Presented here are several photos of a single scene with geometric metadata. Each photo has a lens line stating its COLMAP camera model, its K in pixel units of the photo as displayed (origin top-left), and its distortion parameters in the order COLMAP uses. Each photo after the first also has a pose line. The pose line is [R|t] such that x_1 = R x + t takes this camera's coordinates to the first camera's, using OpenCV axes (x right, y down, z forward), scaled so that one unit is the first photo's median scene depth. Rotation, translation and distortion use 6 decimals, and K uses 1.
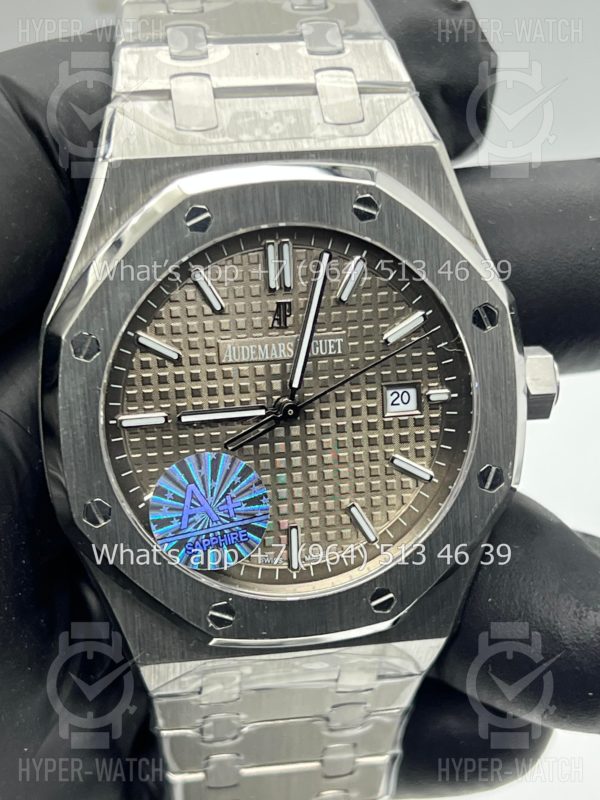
lens RADIAL K [[1876.8, 0, 297.9], [0, 1876.8, 399.3], [0, 0, 1]] dist [0.149302, 0.000000]
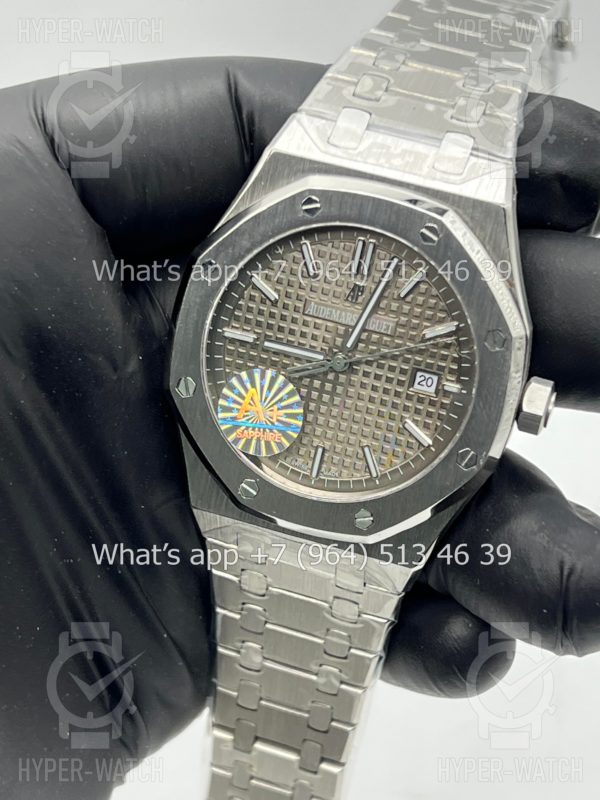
lens RADIAL K [[1876.8, 0, 298.8], [0, 1876.8, 404.0], [0, 0, 1]] dist [0.149302, 0.000000]
pose [[0.894104, 0.309671, -0.323545, 0.415995], [-0.317913, 0.947691, 0.028512, 0.005436], [0.315451, 0.077366, 0.945783, -0.290906]]
